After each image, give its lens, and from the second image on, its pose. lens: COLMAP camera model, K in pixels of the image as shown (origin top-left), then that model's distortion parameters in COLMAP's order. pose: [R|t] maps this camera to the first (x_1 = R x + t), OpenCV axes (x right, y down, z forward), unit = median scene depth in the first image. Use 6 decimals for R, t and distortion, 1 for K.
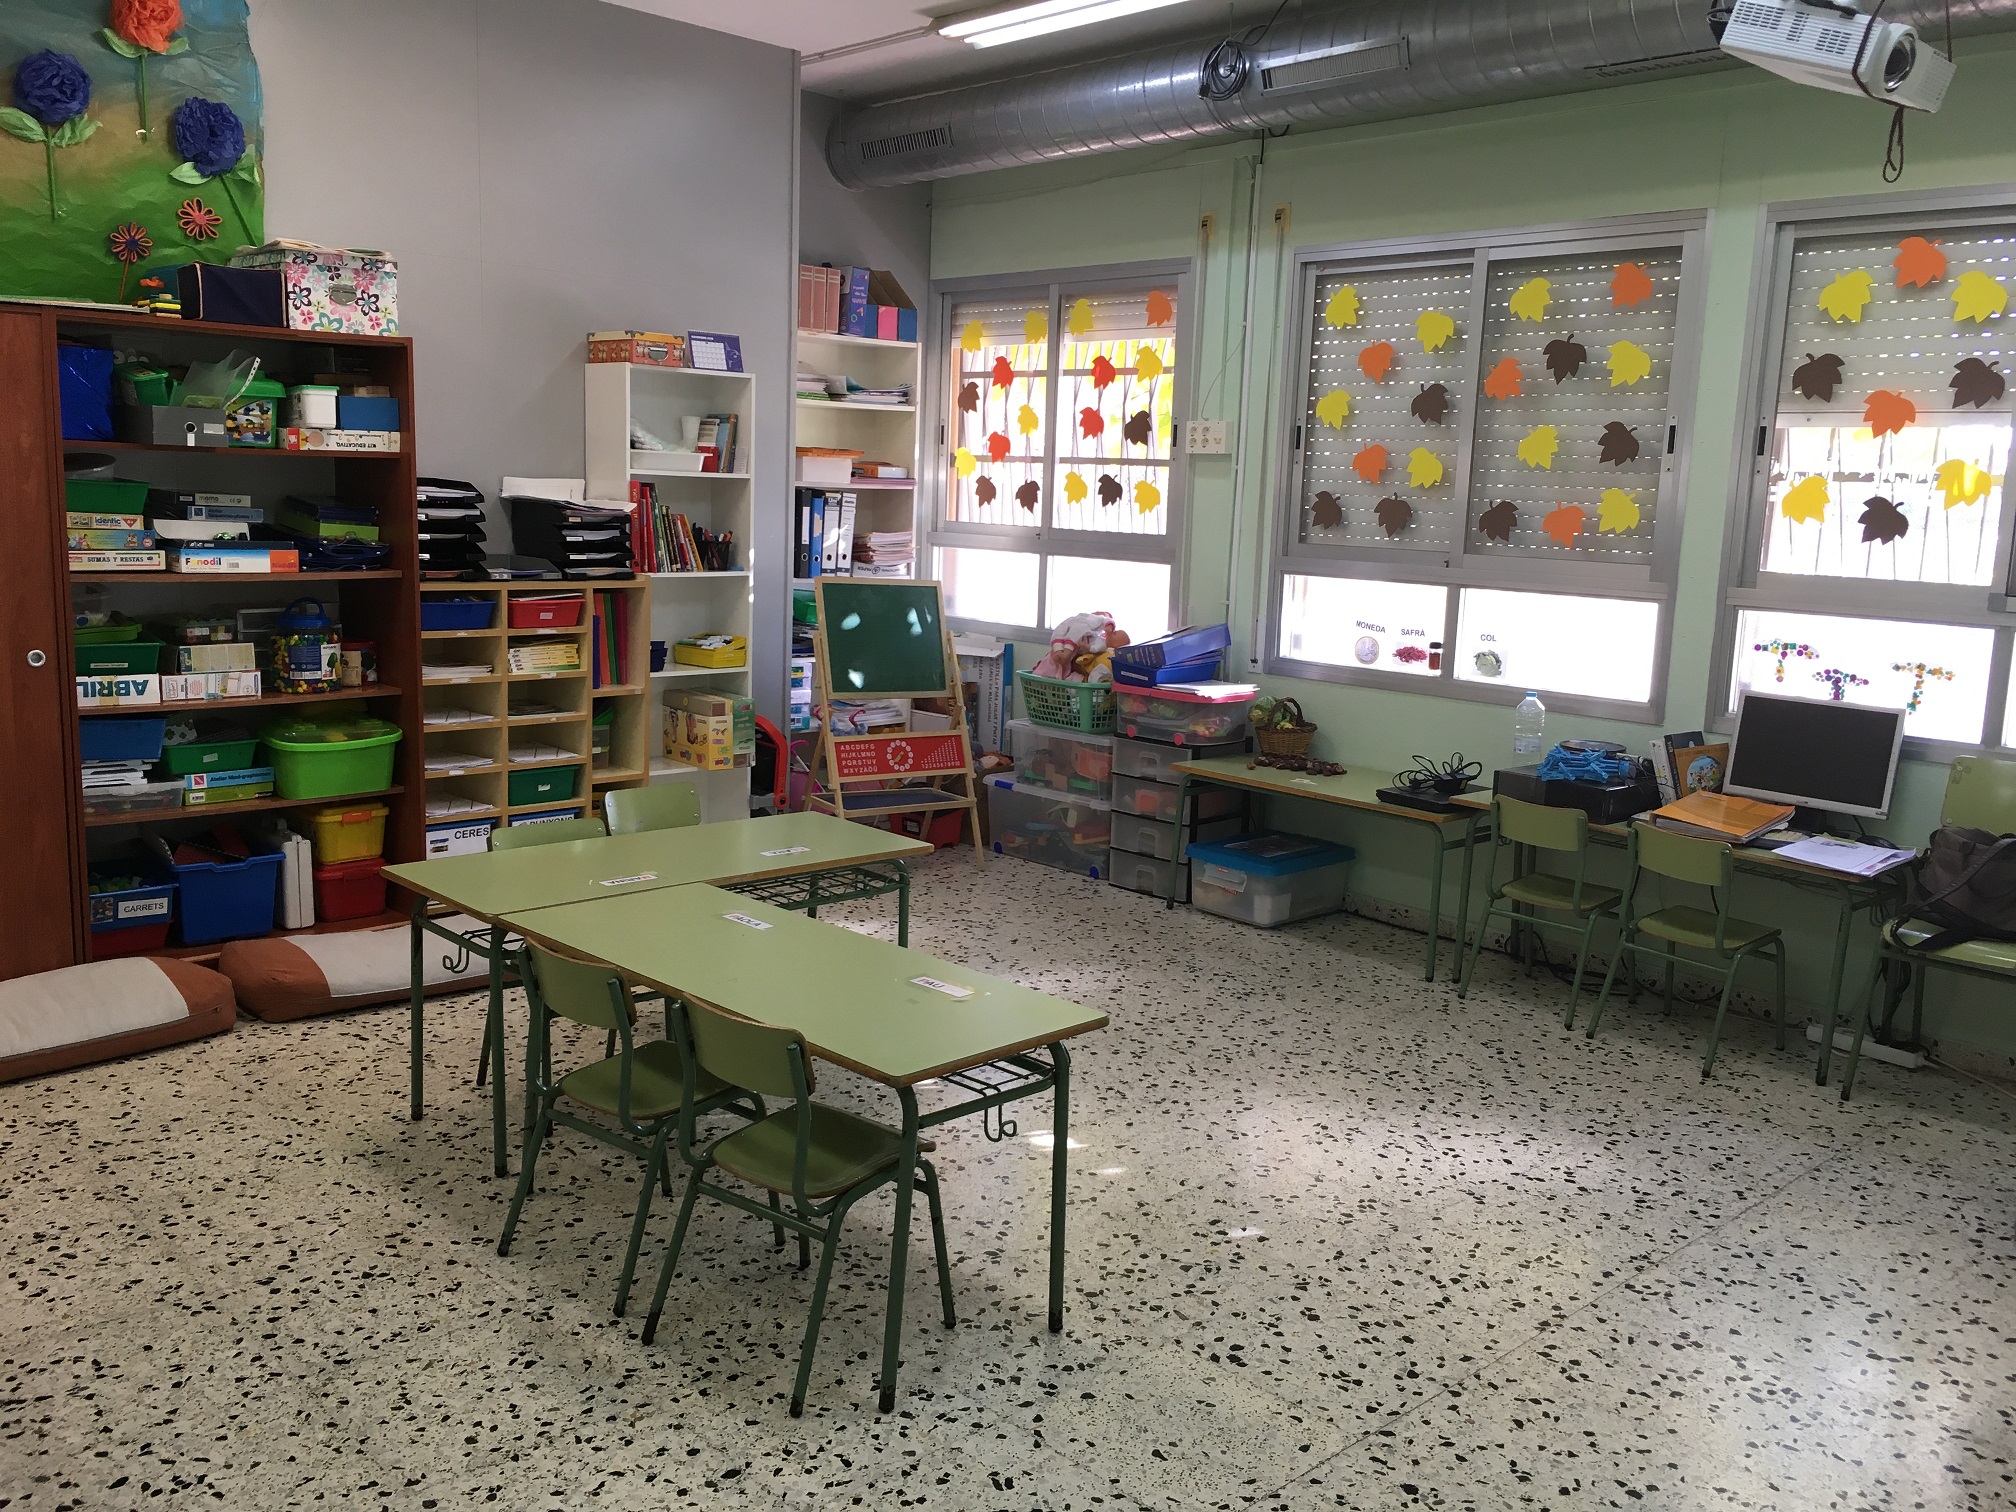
lens RADIAL K [[1742.3, 0, 1002.5], [0, 1742.3, 750.6], [0, 0, 1]] dist [0.070508, -0.101949]
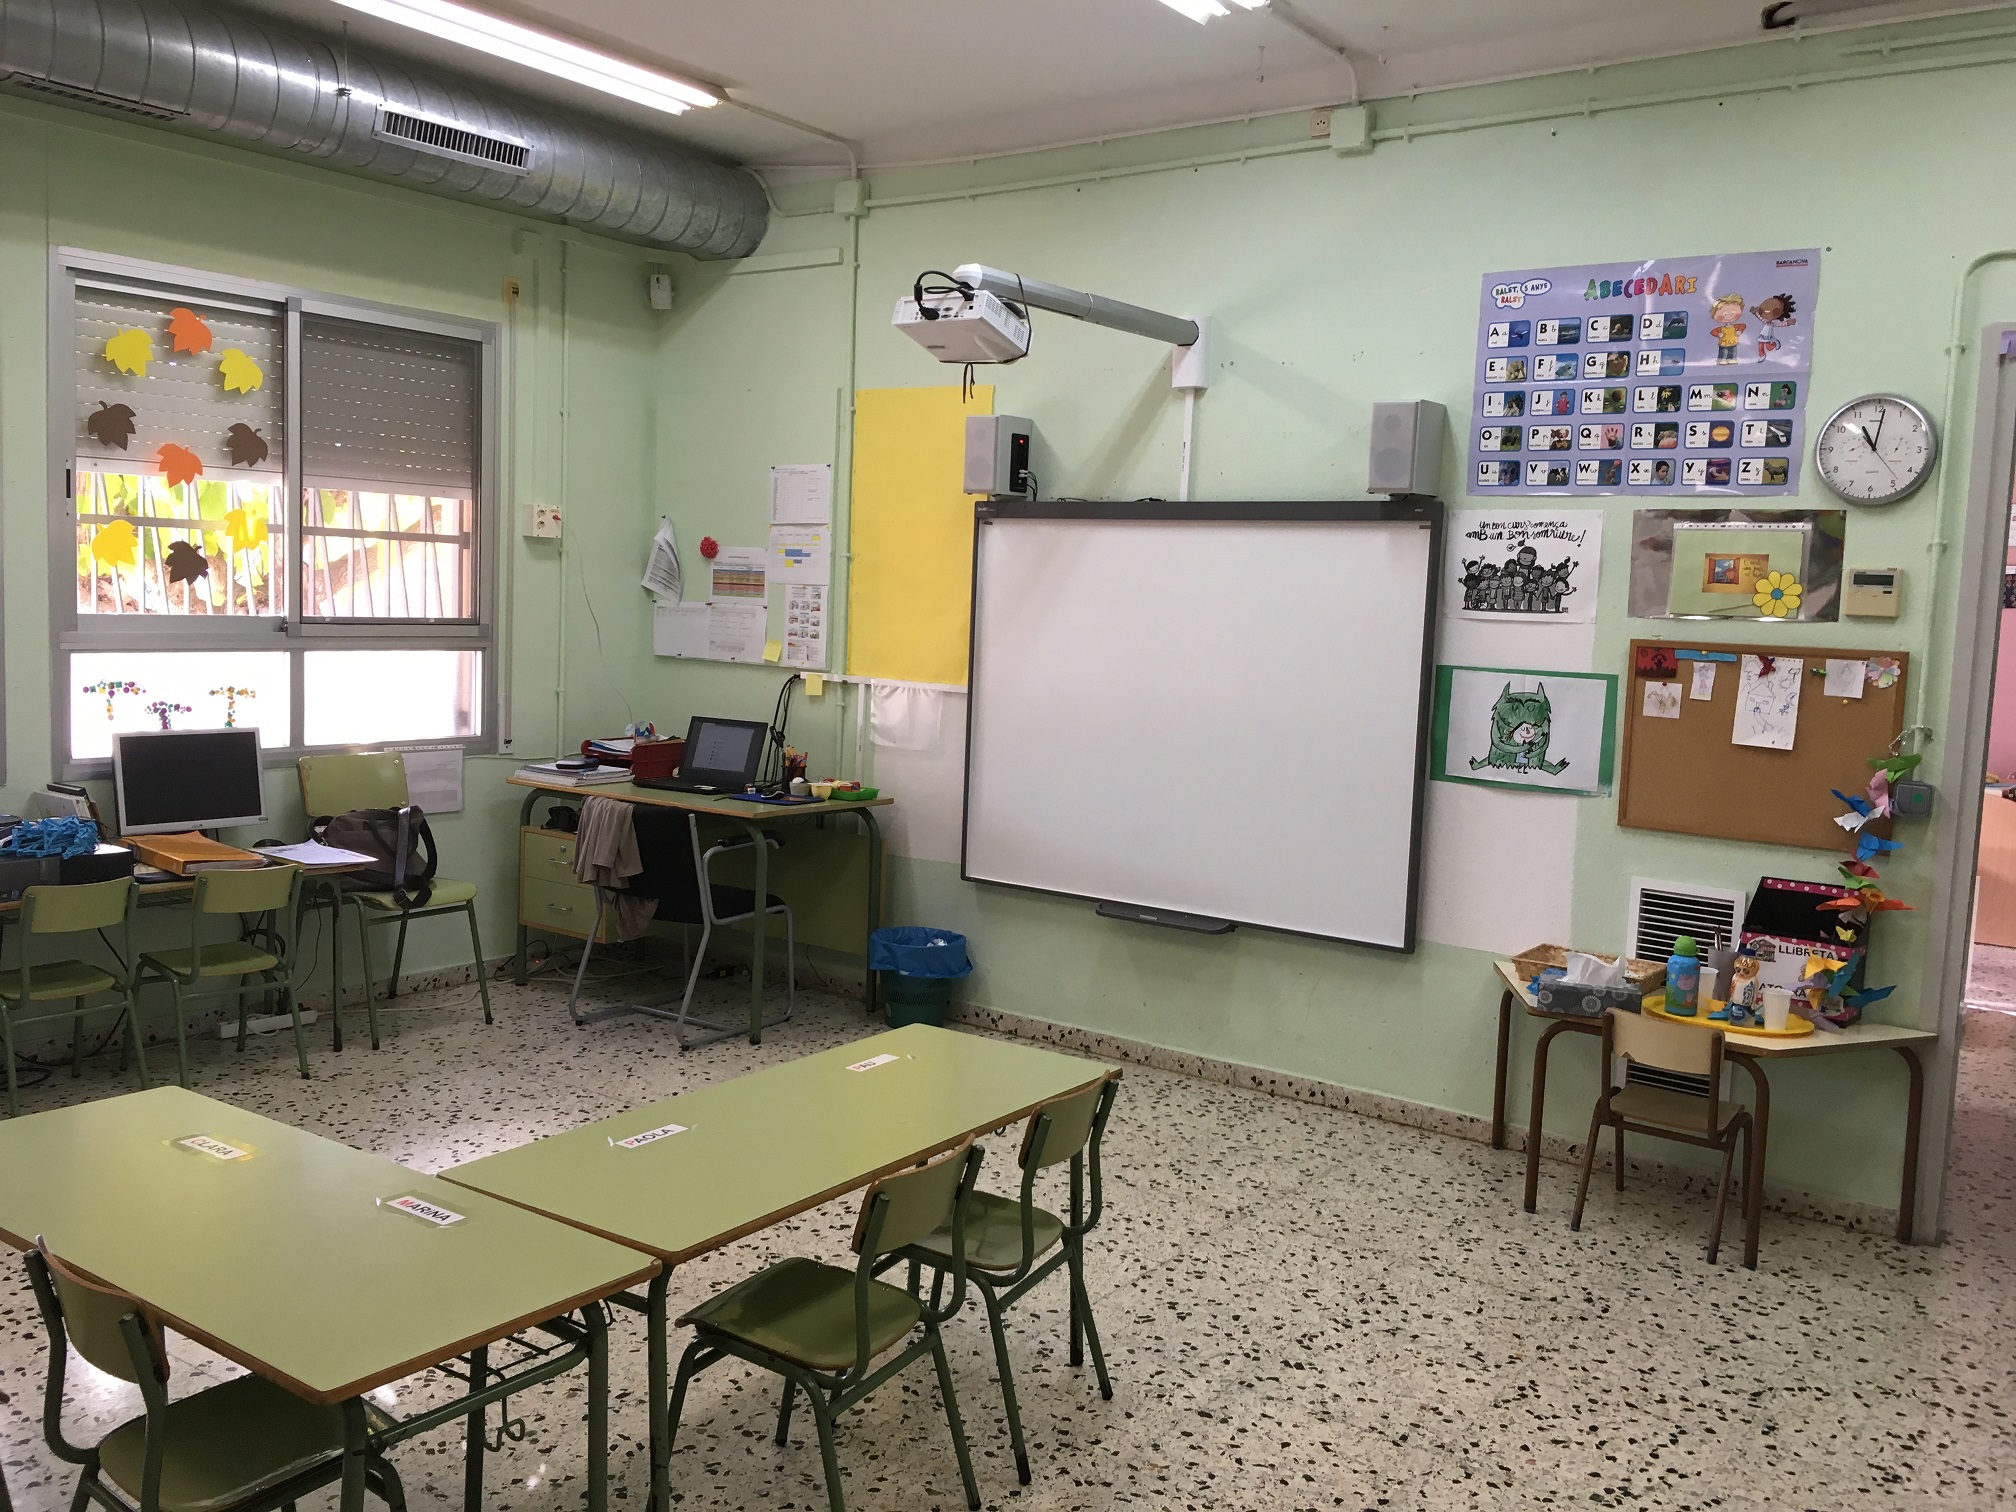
lens RADIAL K [[1742.3, 0, 1002.5], [0, 1742.3, 750.6], [0, 0, 1]] dist [0.070508, -0.101949]
pose [[-0.185487, -0.138652, 0.972816, -0.690880], [0.107221, 0.981228, 0.160295, -0.138341], [-0.976779, 0.134039, -0.167139, 0.708952]]
